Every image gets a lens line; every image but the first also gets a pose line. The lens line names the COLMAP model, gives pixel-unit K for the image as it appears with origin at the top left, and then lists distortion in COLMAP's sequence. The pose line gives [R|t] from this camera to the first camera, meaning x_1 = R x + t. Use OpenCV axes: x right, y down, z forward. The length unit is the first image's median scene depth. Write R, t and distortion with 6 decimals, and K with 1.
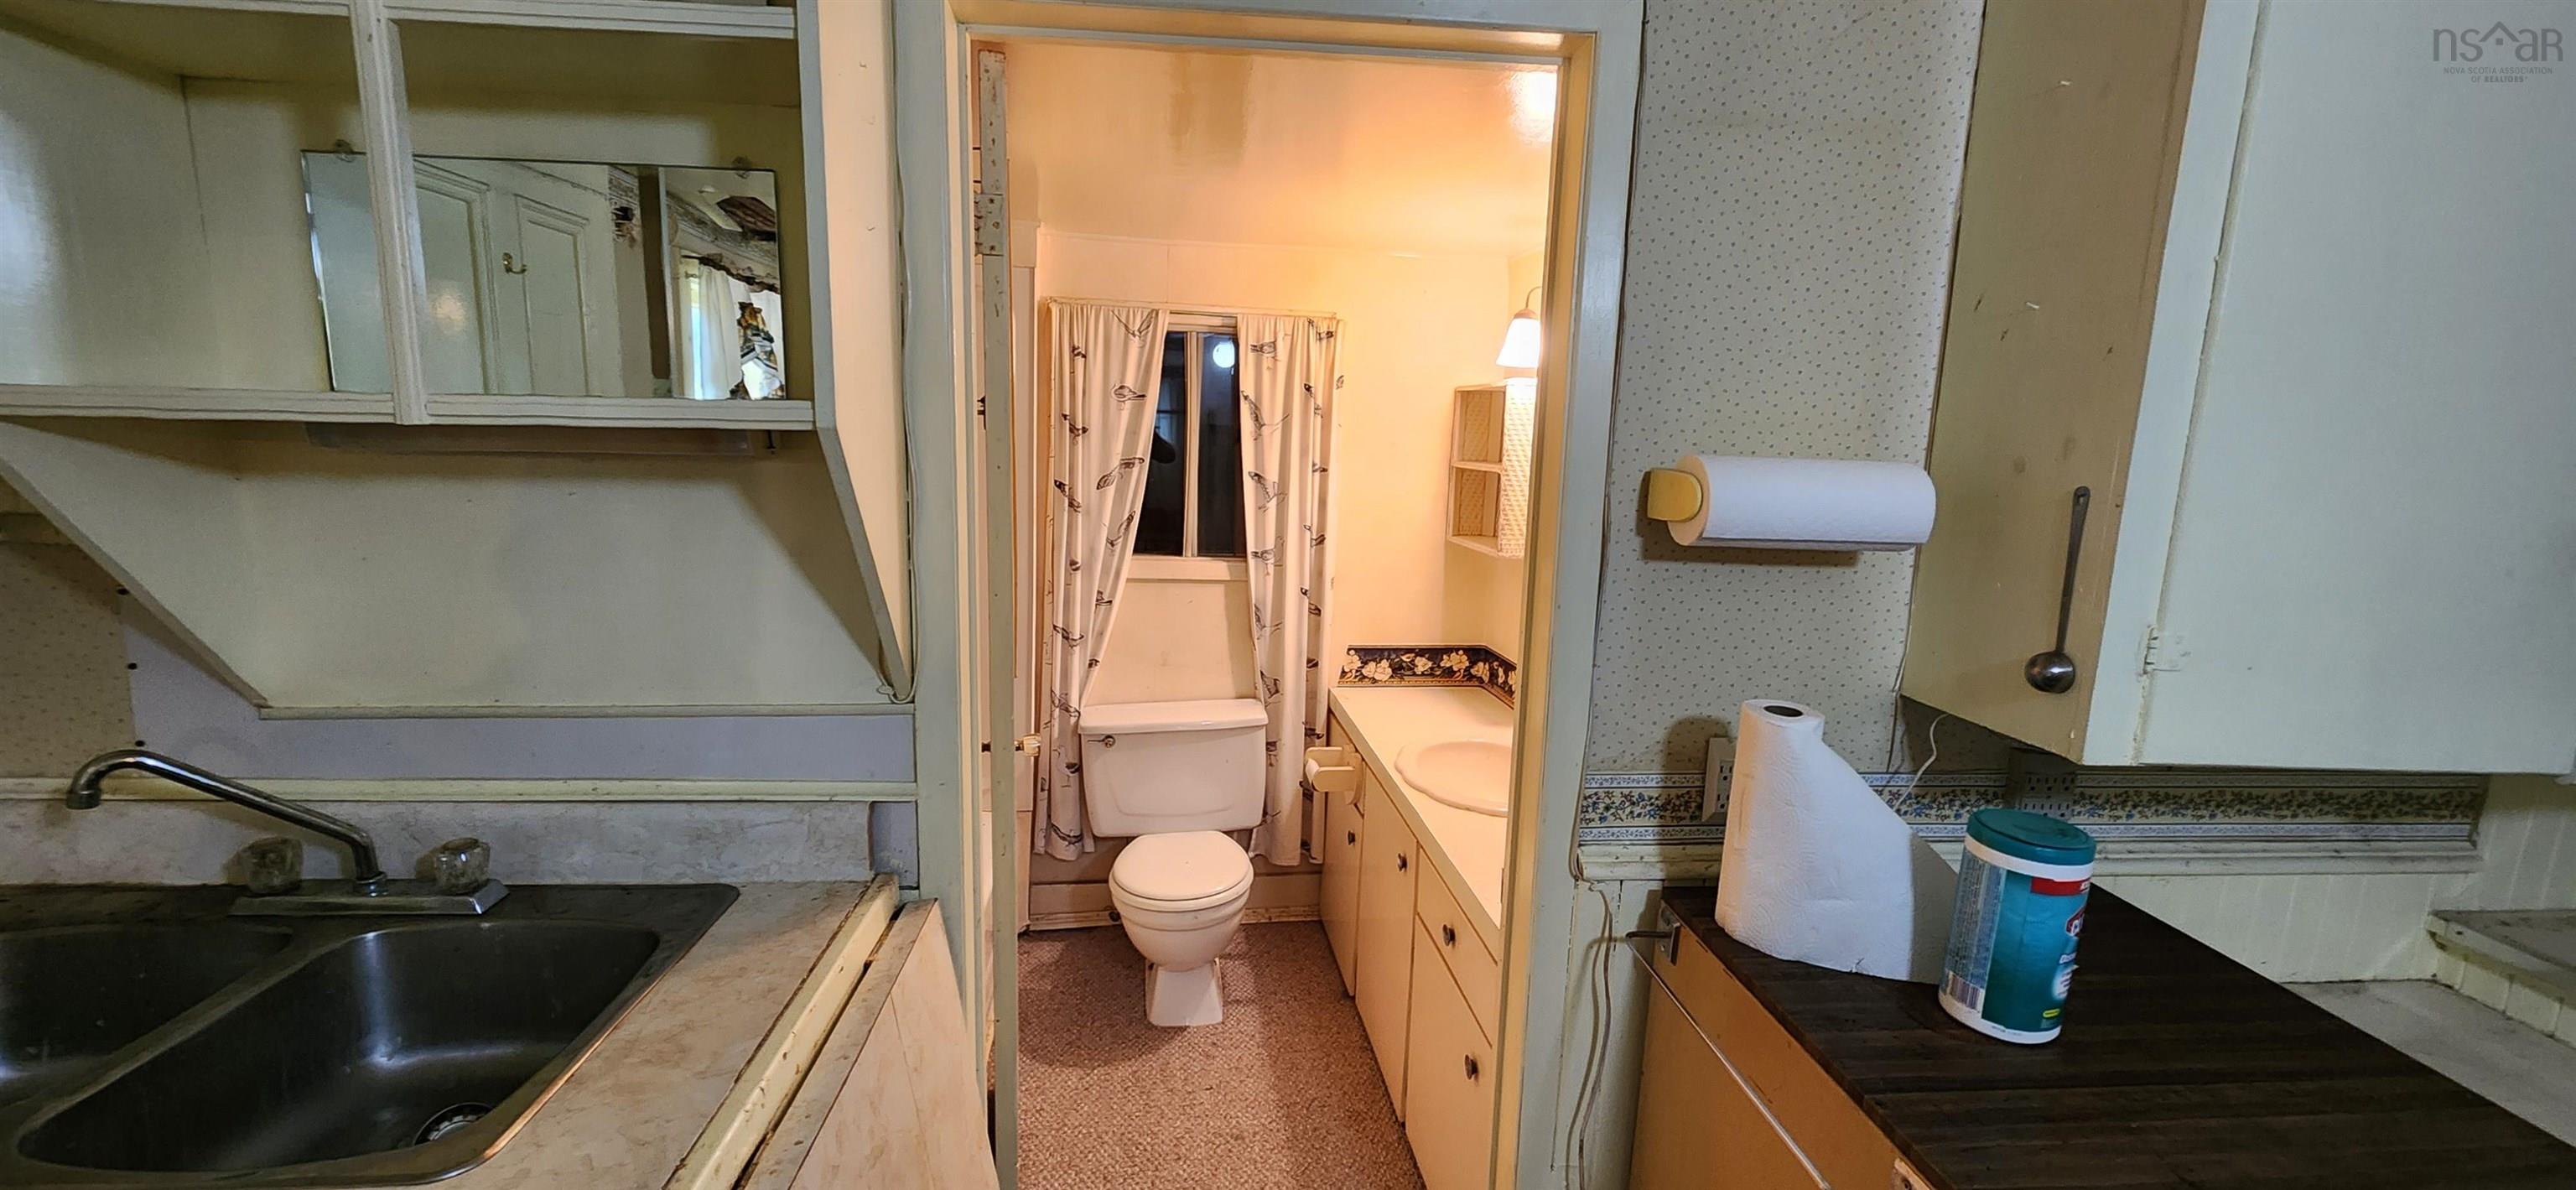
lens RADIAL K [[1075.3, 0, 1278.0], [0, 1075.3, 595.9], [0, 0, 1]] dist [-0.000971, 0.000055]
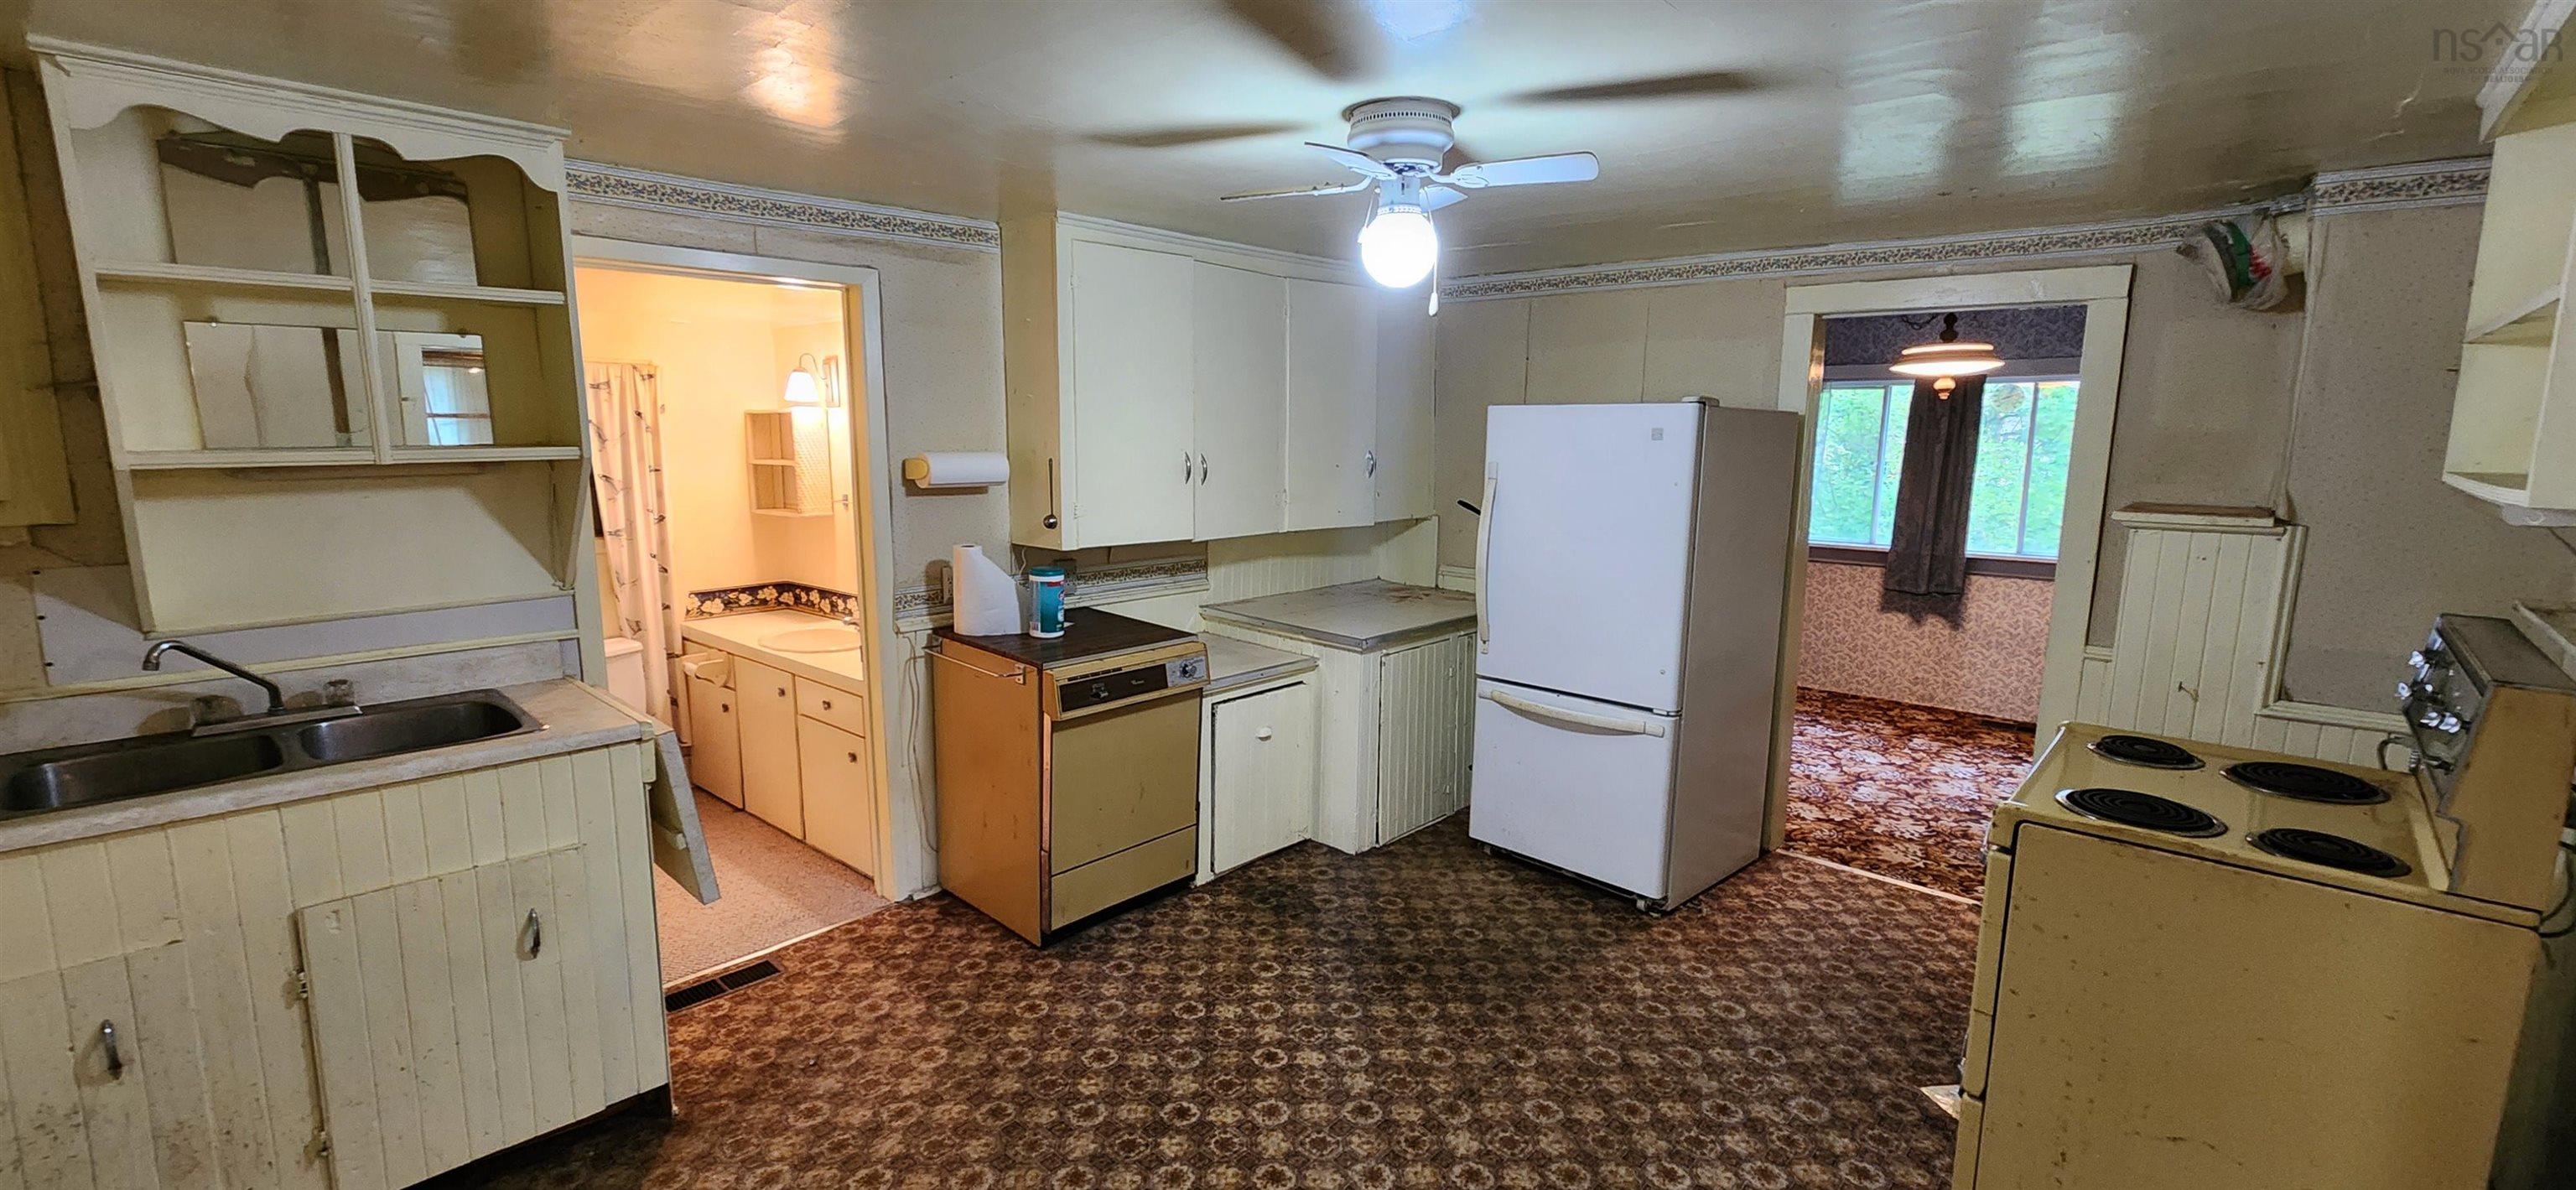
lens RADIAL K [[1052.8, 0, 1270.7], [0, 1052.8, 590.2], [0, 0, 1]] dist [-0.000599, -0.000040]
pose [[0.751572, -0.128291, 0.647056, -0.277980], [0.121969, 0.991019, 0.054818, 0.066674], [-0.648277, 0.037721, 0.760470, -0.609977]]
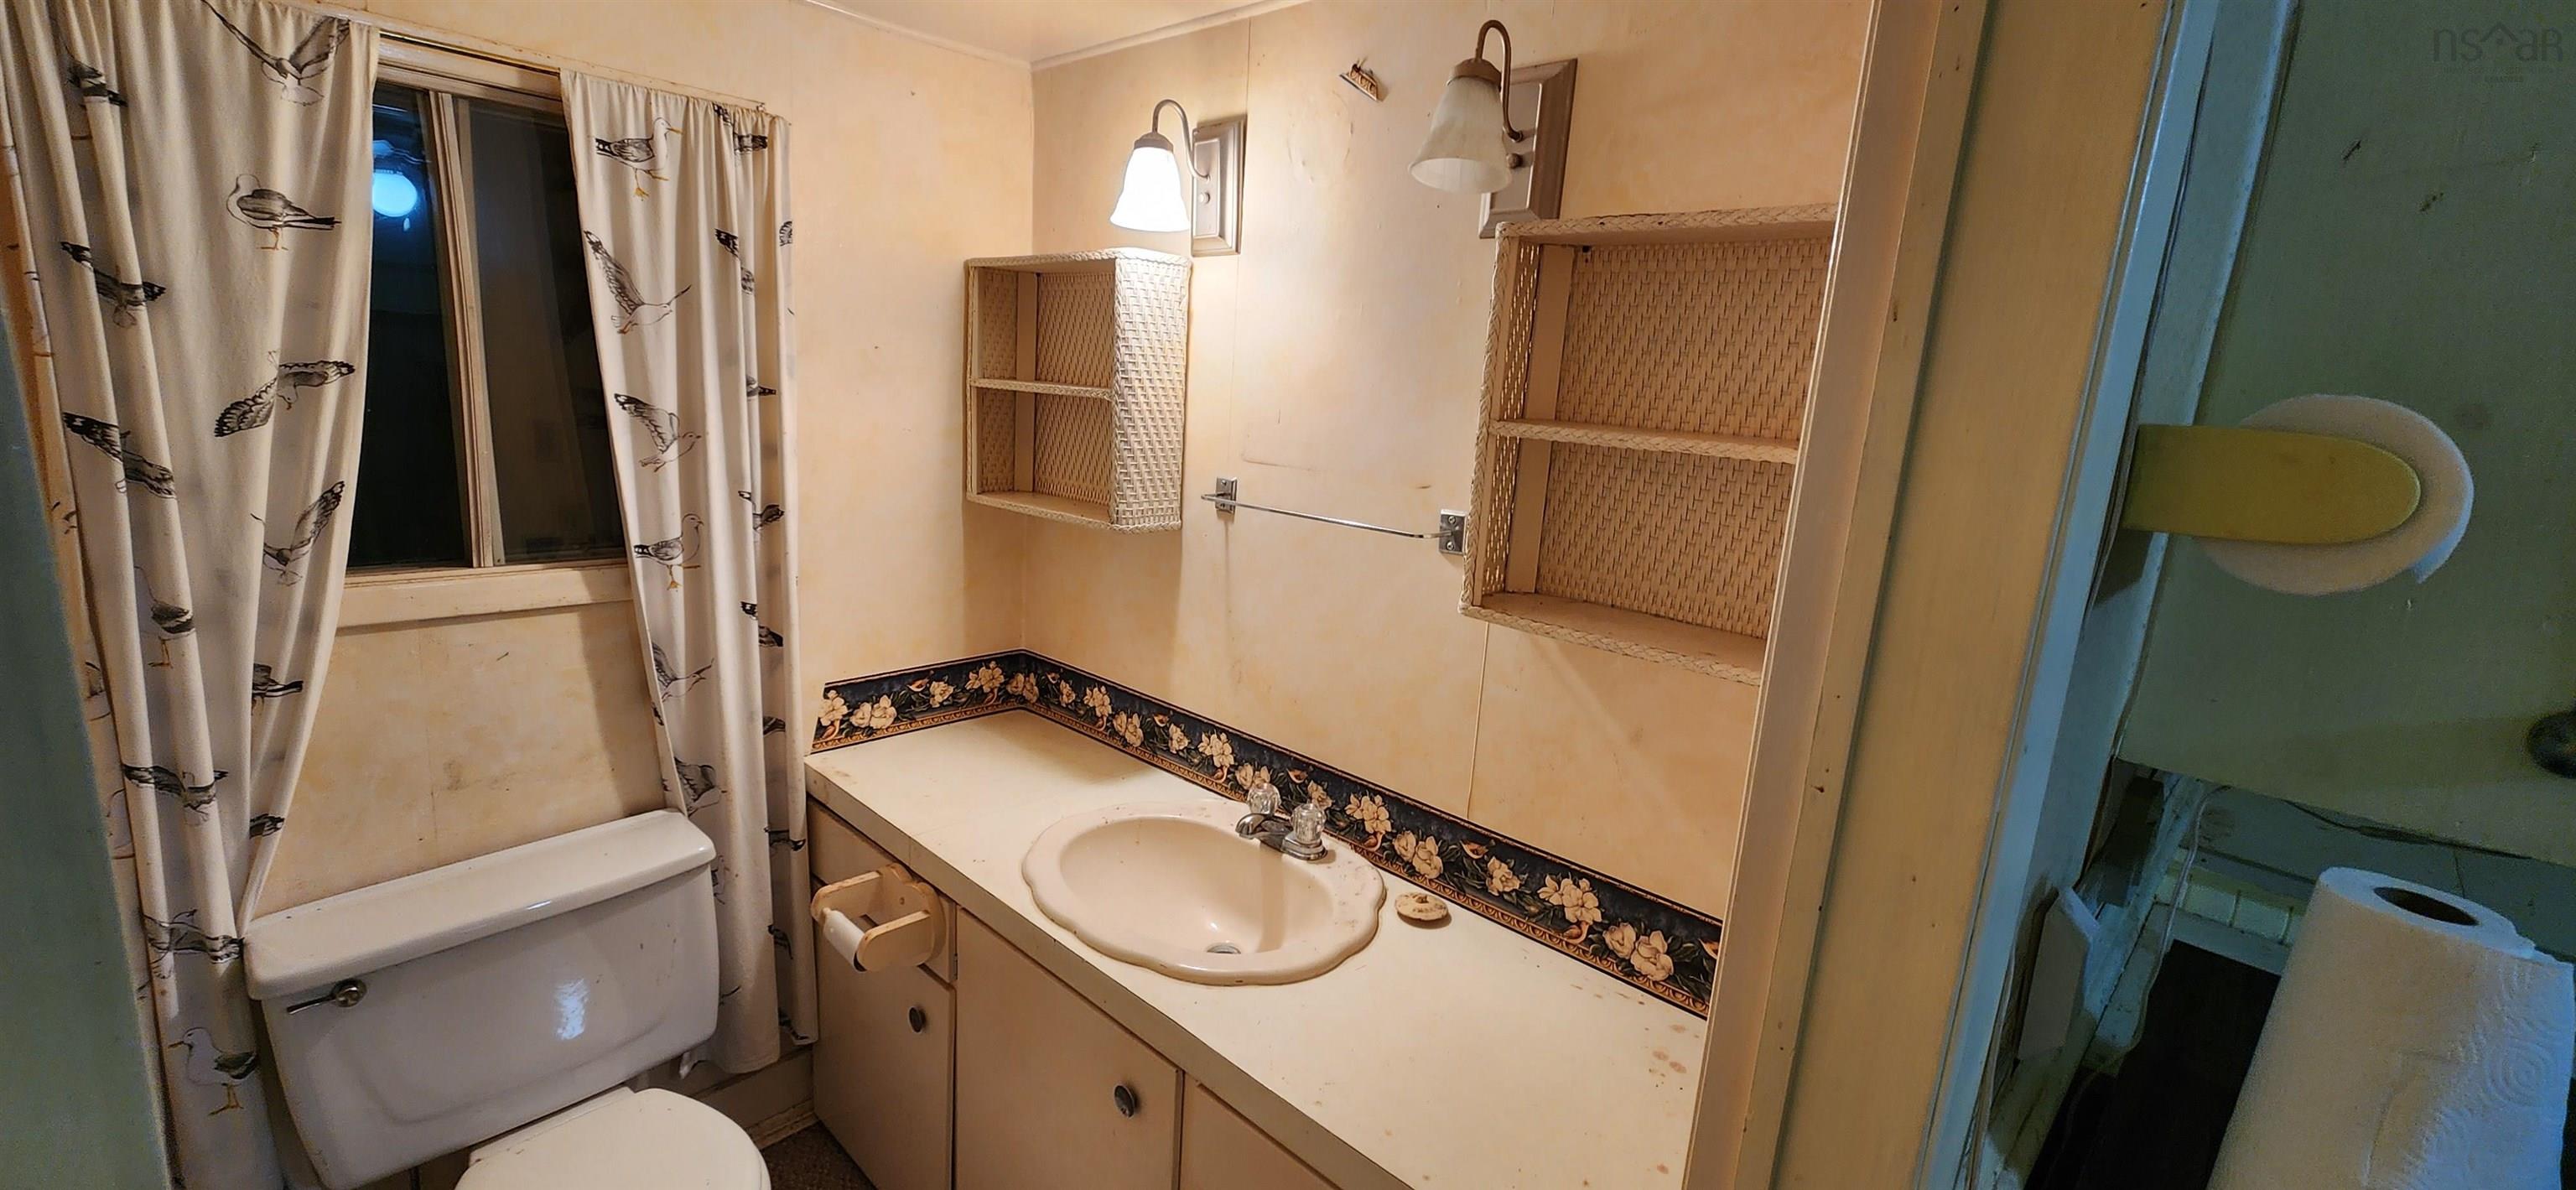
lens RADIAL K [[1078.6, 0, 1283.6], [0, 1078.6, 598.7], [0, 0, 1]] dist [-0.001253, 0.005422]
pose [[0.788720, -0.111511, 0.604555, -0.099757], [0.061557, 0.992794, 0.102814, -0.051544], [-0.611663, -0.043877, 0.789901, 0.390323]]
